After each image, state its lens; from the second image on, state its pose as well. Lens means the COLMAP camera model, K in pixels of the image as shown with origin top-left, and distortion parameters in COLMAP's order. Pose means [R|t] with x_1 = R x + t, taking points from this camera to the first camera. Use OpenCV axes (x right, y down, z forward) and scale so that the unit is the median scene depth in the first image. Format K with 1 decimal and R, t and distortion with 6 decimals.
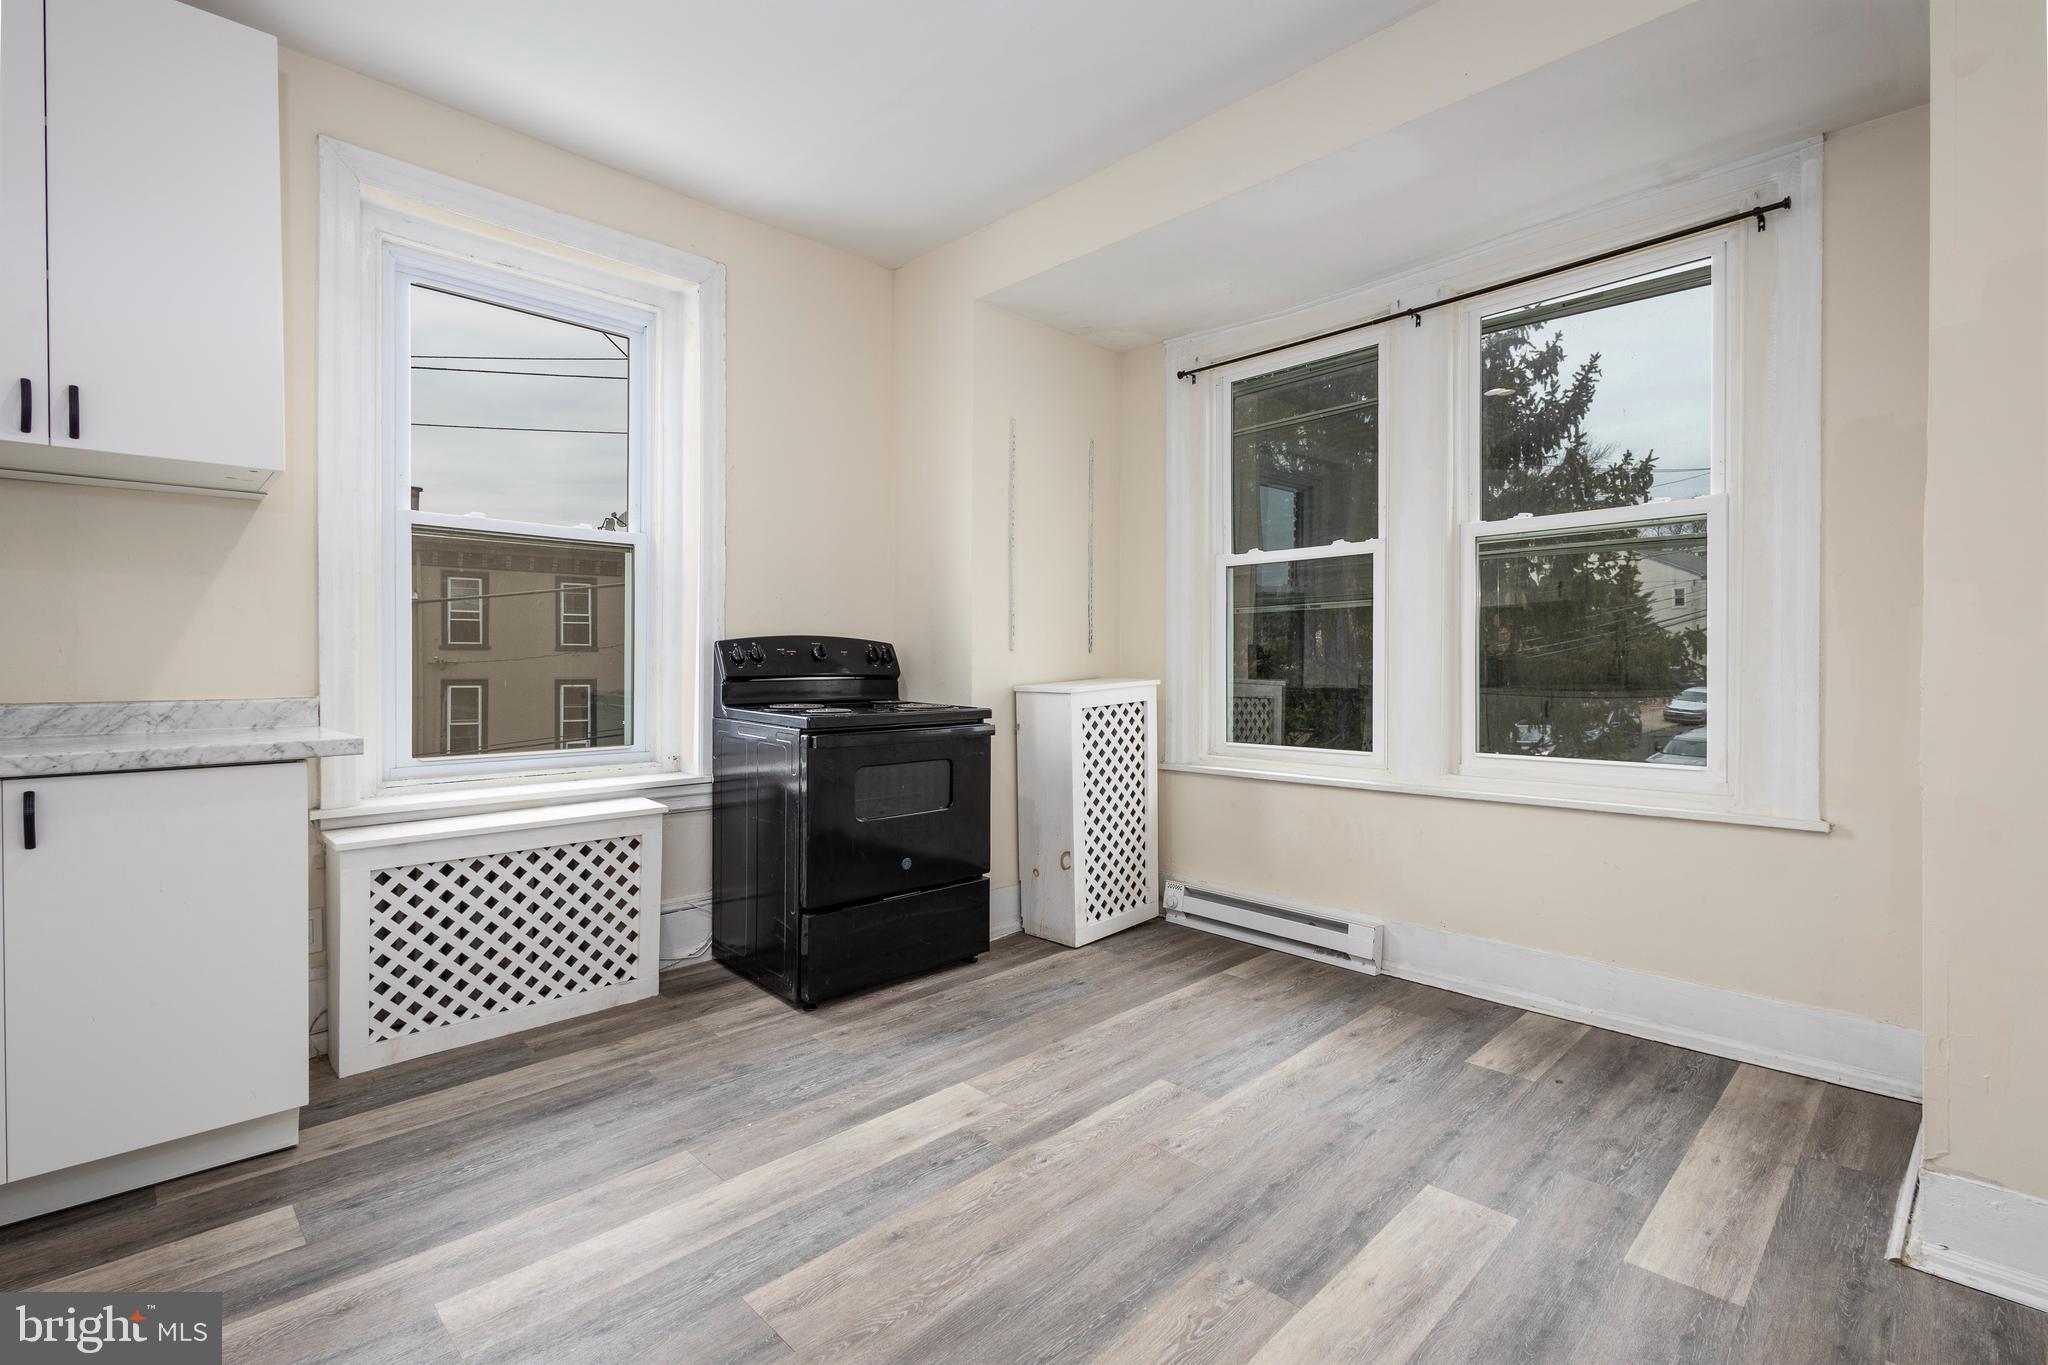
lens RADIAL K [[943.3, 0, 1025.6], [0, 943.3, 670.1], [0, 0, 1]] dist [0.009260, -0.000199]
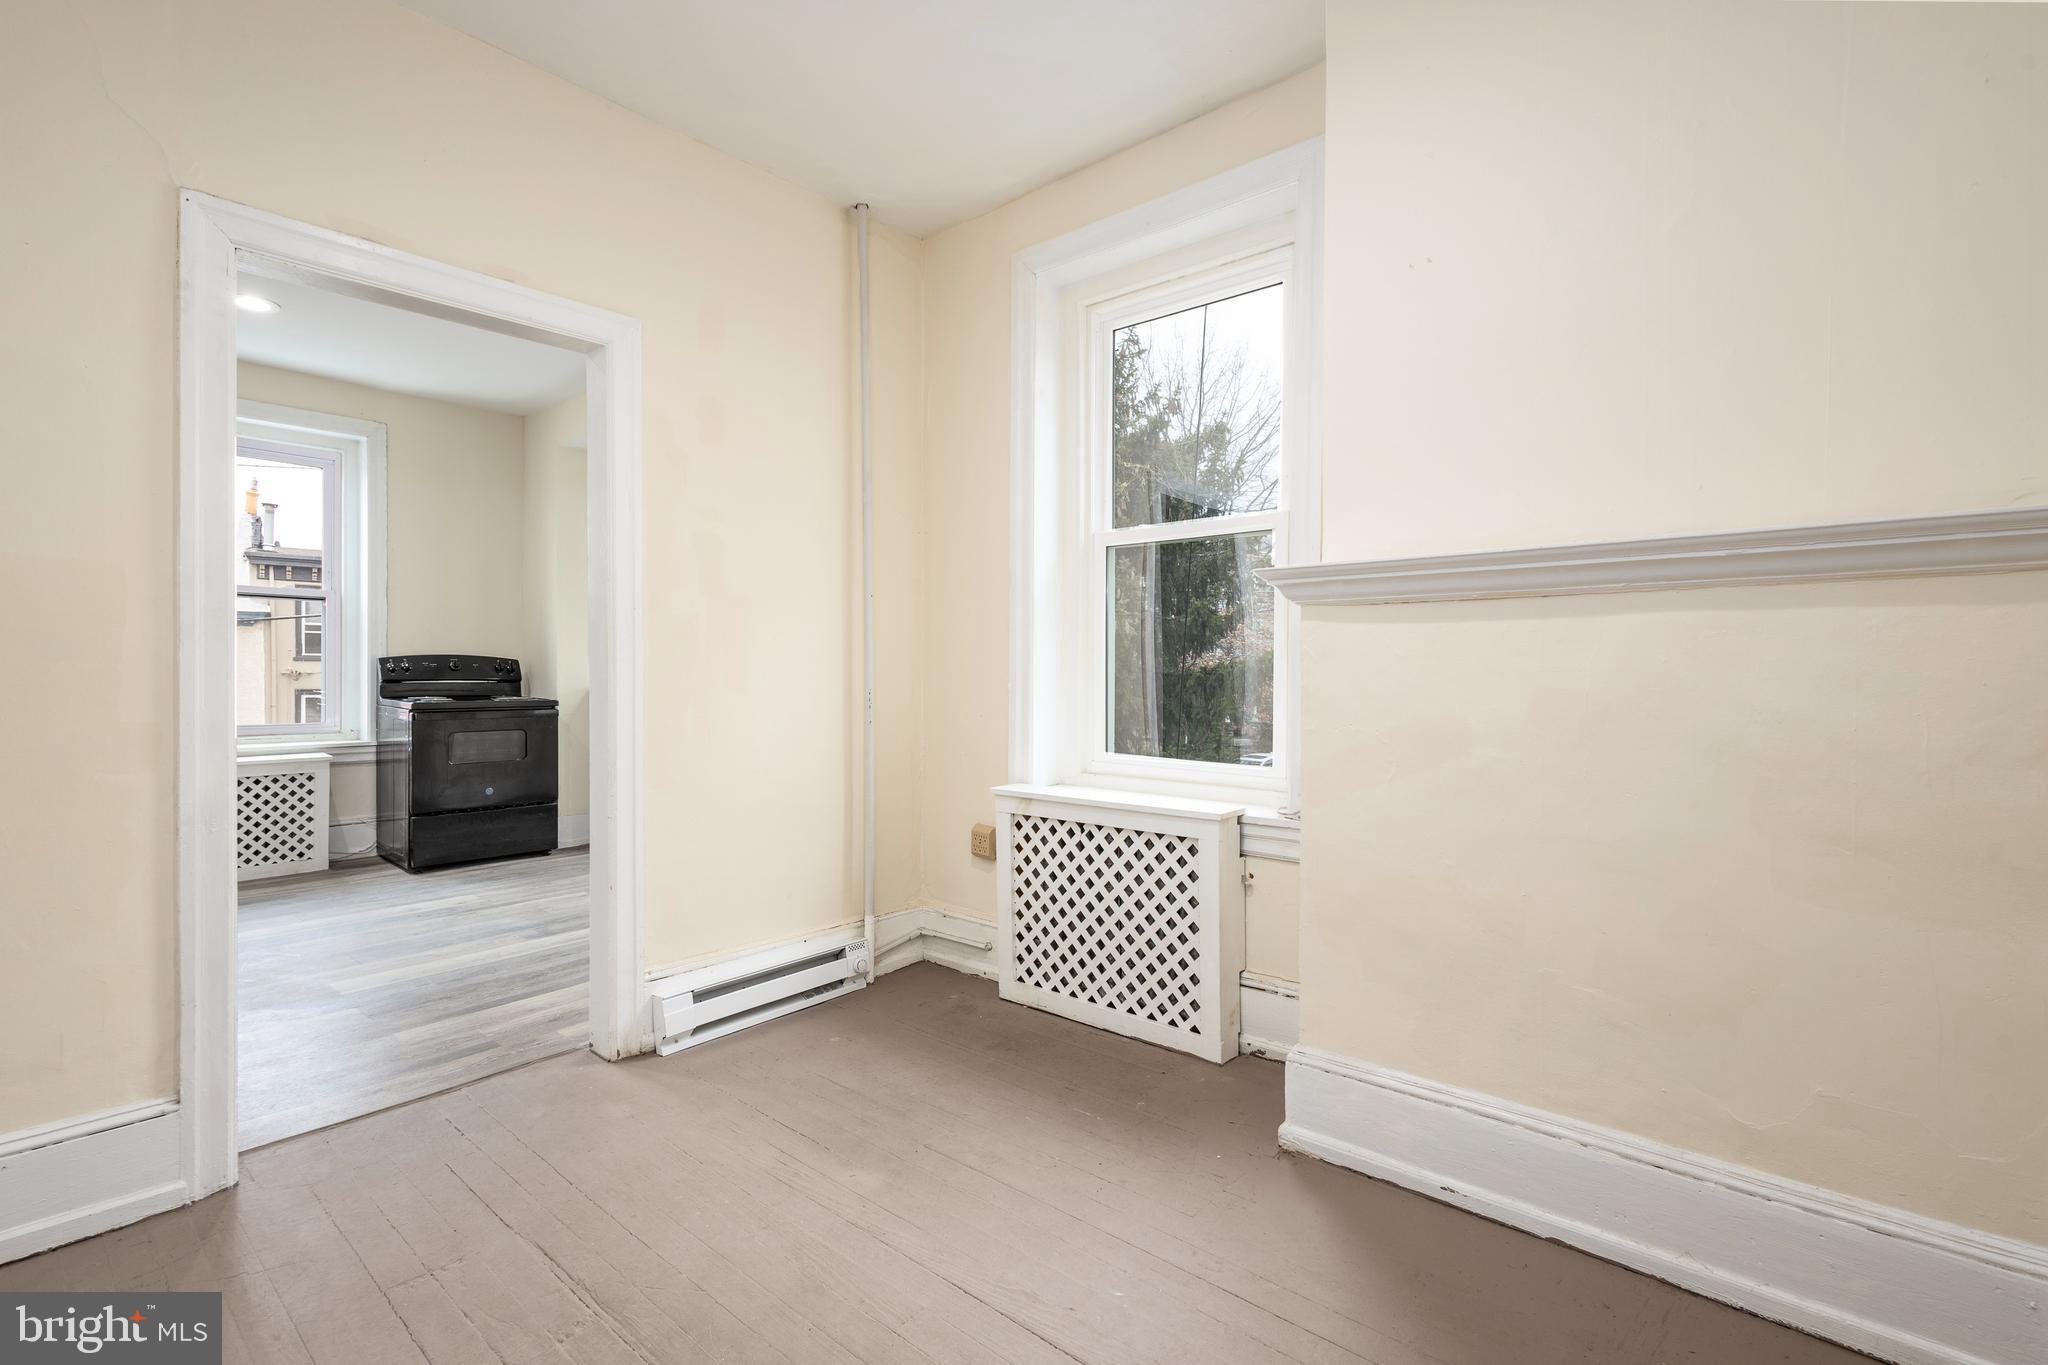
lens RADIAL K [[943.3, 0, 1017.8], [0, 943.3, 687.1], [0, 0, 1]] dist [0.009260, -0.000199]
pose [[0.996693, 0.003089, 0.081200, 0.765989], [-0.003324, 0.999991, 0.002761, 0.013163], [-0.081191, -0.003022, 0.996694, -0.854946]]
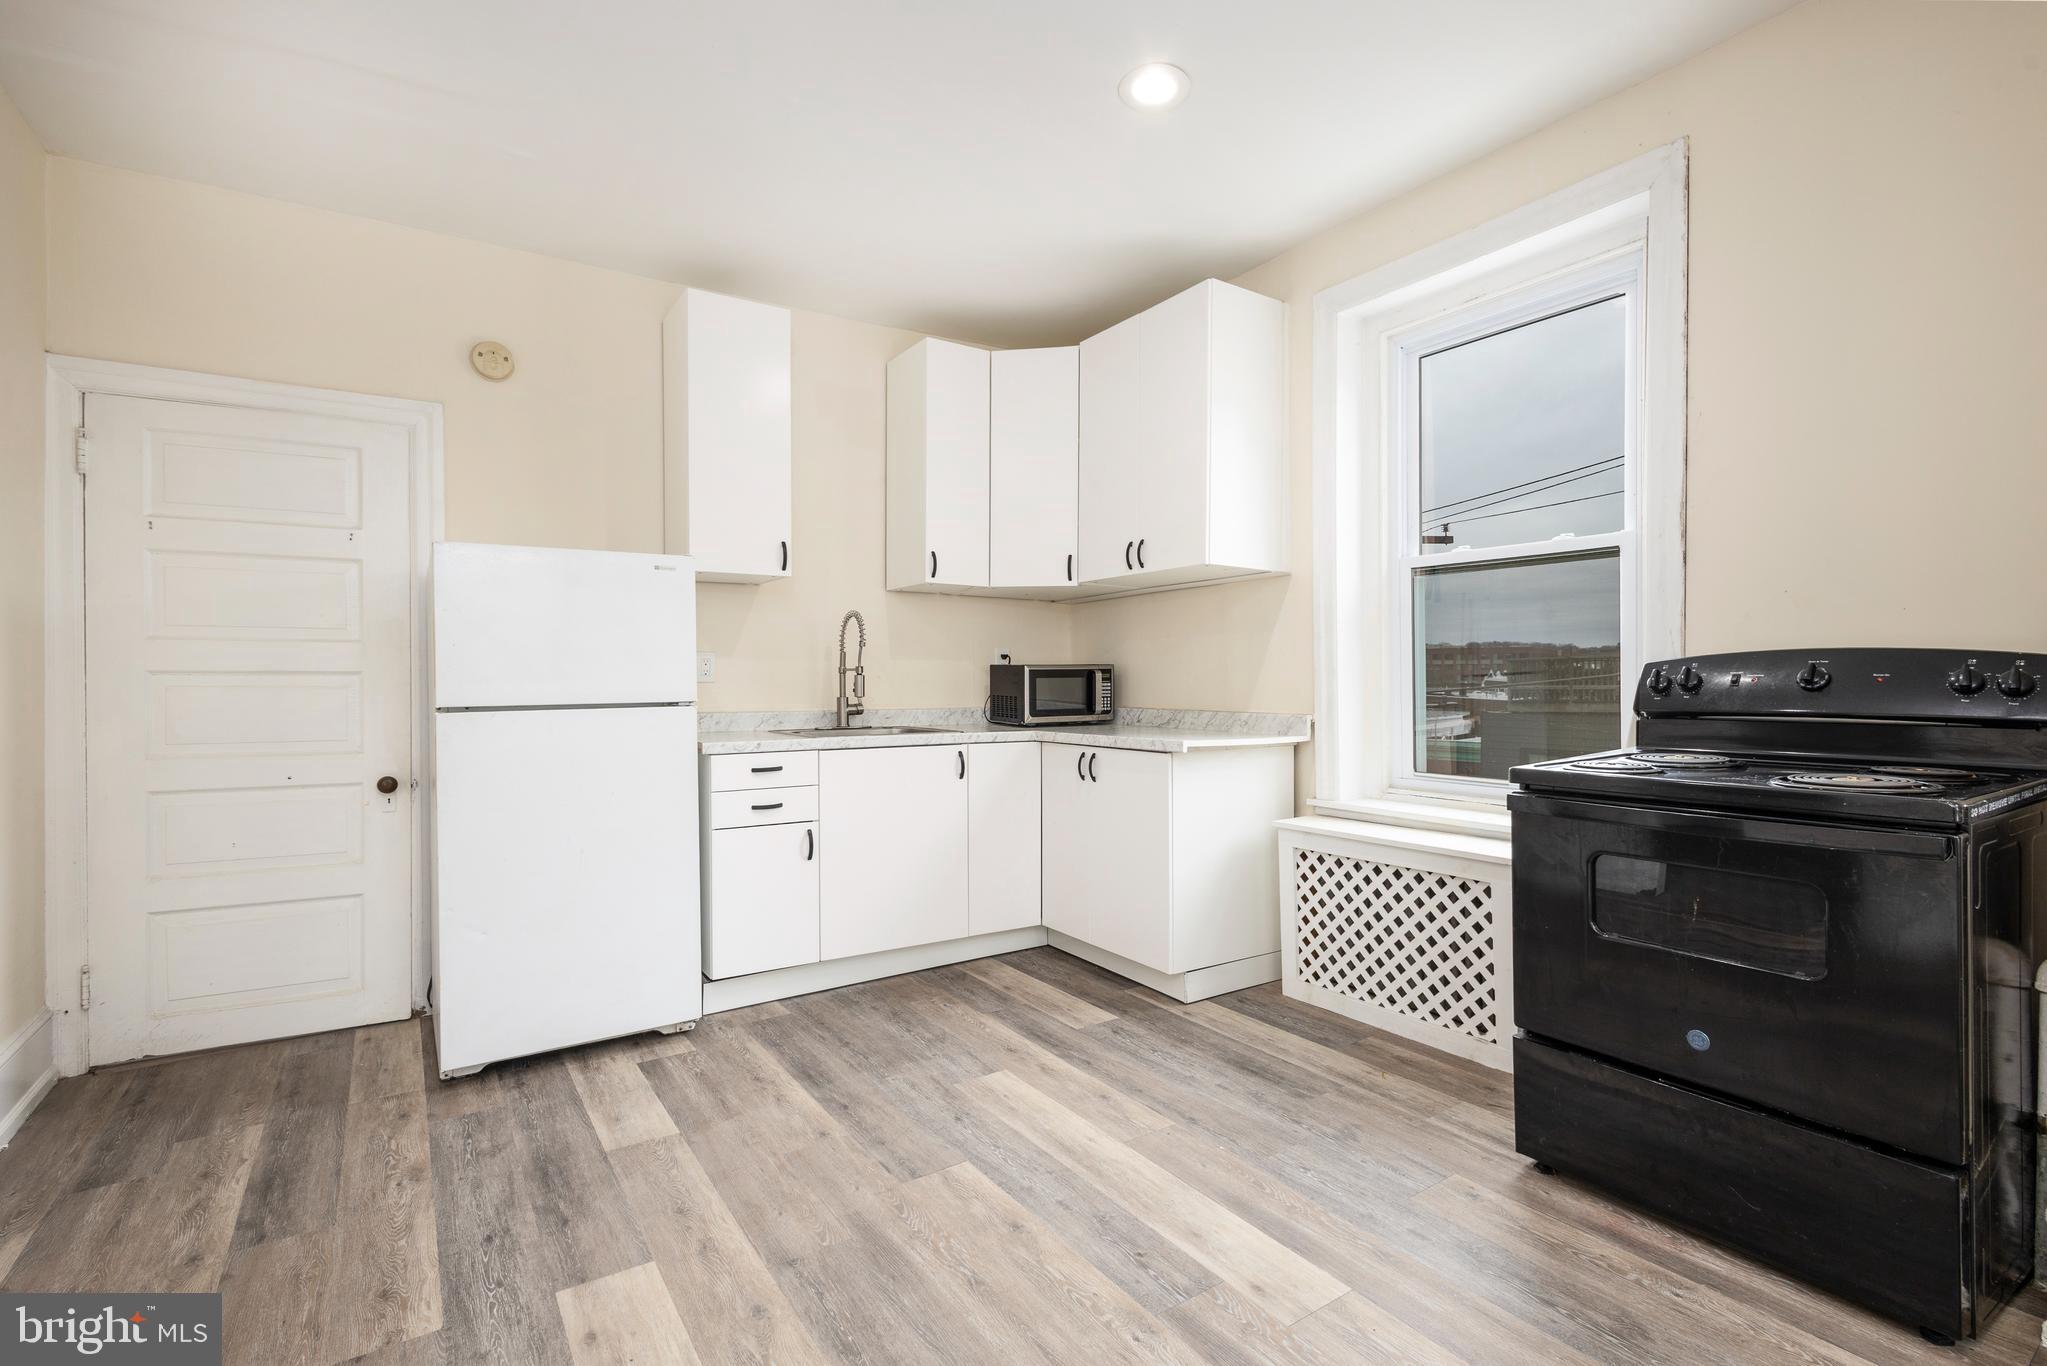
lens RADIAL K [[942.8, 0, 1016.5], [0, 942.8, 680.2], [0, 0, 1]] dist [0.009260, -0.000199]
pose [[-0.194413, 0.002034, -0.980918, 0.606945], [-0.005871, 0.999978, 0.003237, -0.020625], [0.980902, 0.006388, -0.194397, 0.791750]]
